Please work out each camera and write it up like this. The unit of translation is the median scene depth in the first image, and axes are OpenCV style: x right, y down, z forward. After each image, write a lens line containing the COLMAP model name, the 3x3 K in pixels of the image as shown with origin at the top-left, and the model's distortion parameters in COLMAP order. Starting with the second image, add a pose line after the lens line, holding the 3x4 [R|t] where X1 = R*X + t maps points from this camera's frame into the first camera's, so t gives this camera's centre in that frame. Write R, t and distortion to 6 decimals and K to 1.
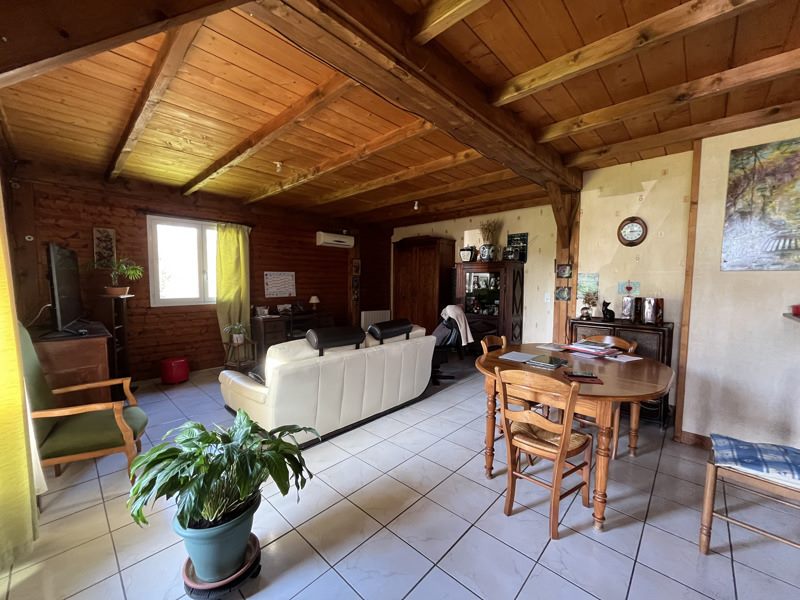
lens RADIAL K [[322.3, 0, 399.4], [0, 322.3, 302.8], [0, 0, 1]] dist [-0.002213, -0.000198]
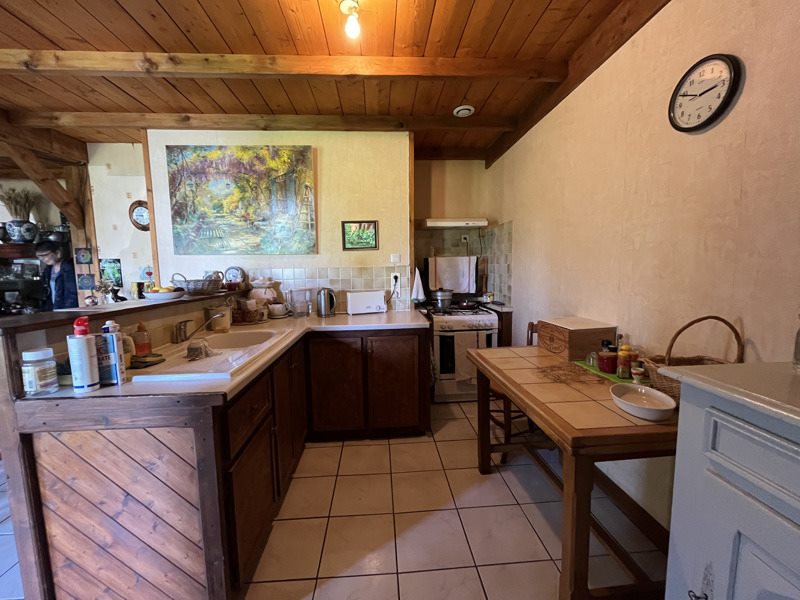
lens RADIAL K [[322.3, 0, 398.5], [0, 322.3, 301.7], [0, 0, 1]] dist [-0.002213, -0.000198]
pose [[0.686039, -0.088338, 0.722182, 0.730142], [0.067639, 0.996047, 0.057584, 0.051049], [-0.724413, 0.009343, 0.689302, -0.336566]]
